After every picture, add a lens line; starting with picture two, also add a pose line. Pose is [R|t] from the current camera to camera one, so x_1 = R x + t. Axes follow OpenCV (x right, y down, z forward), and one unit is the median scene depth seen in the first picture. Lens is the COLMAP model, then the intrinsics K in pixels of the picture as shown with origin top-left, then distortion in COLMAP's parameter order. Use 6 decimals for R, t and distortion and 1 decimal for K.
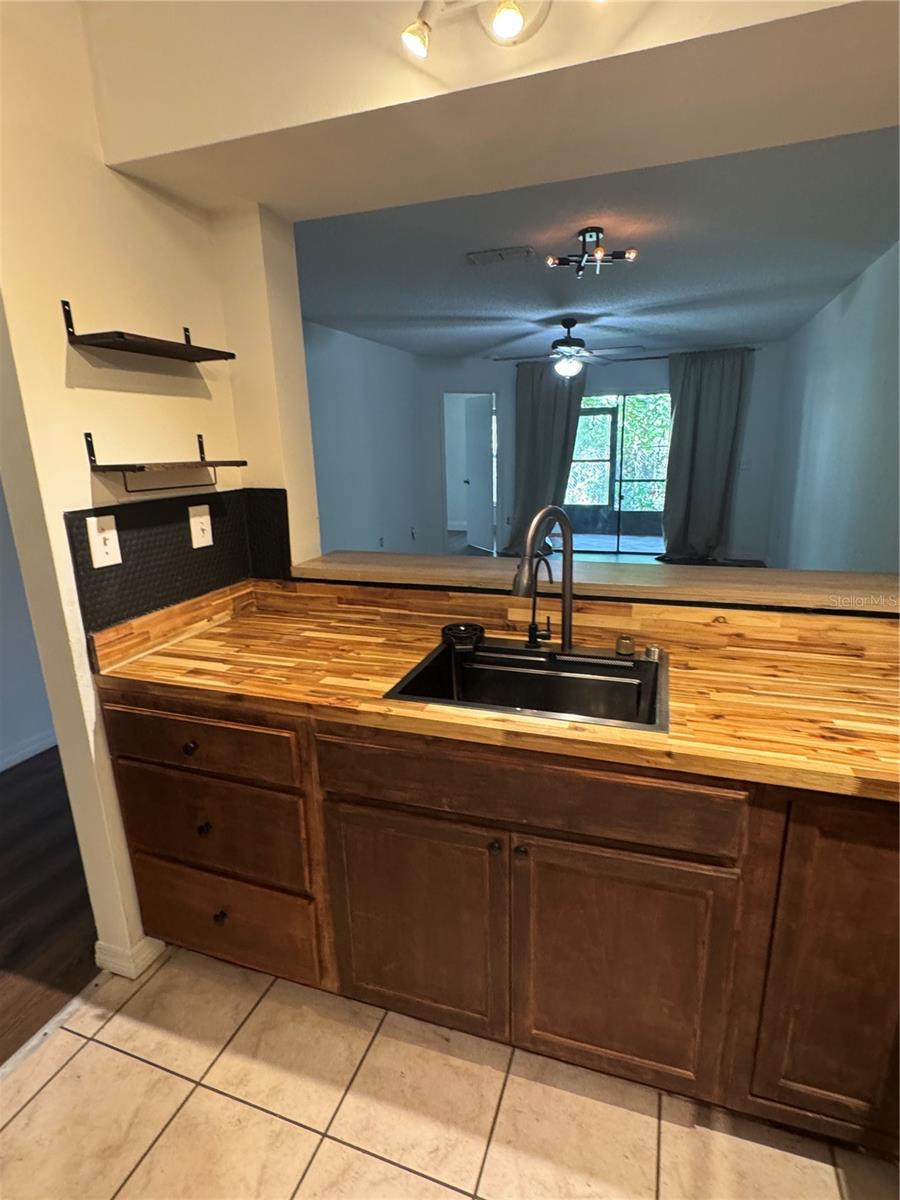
lens RADIAL K [[603.1, 0, 451.9], [0, 603.1, 598.8], [0, 0, 1]] dist [-0.003175, 0.000404]
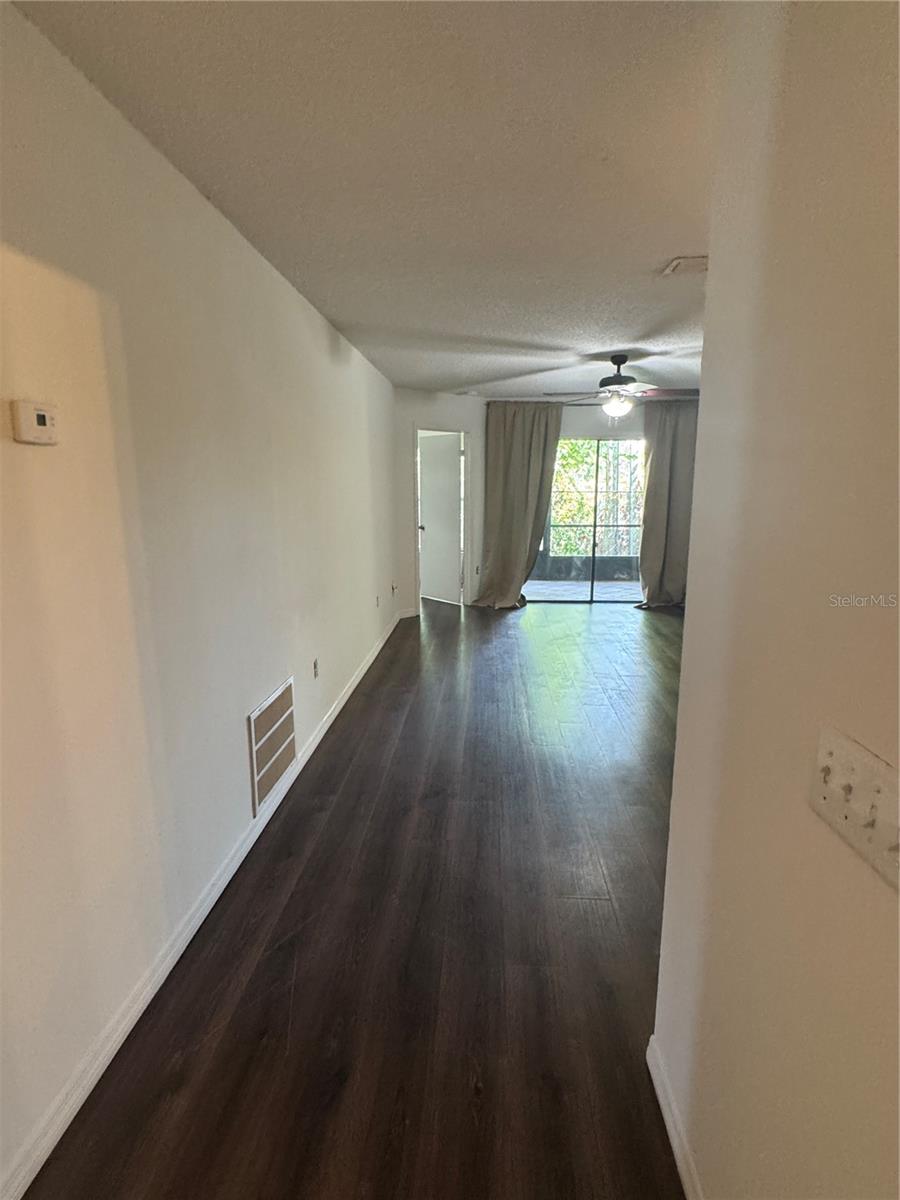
lens RADIAL K [[603.1, 0, 451.4], [0, 603.1, 602.1], [0, 0, 1]] dist [-0.003175, 0.000404]
pose [[0.961807, -0.033214, 0.271706, -1.004568], [0.049072, 0.997452, -0.051780, -0.186190], [-0.269294, 0.063136, 0.960986, 0.698418]]
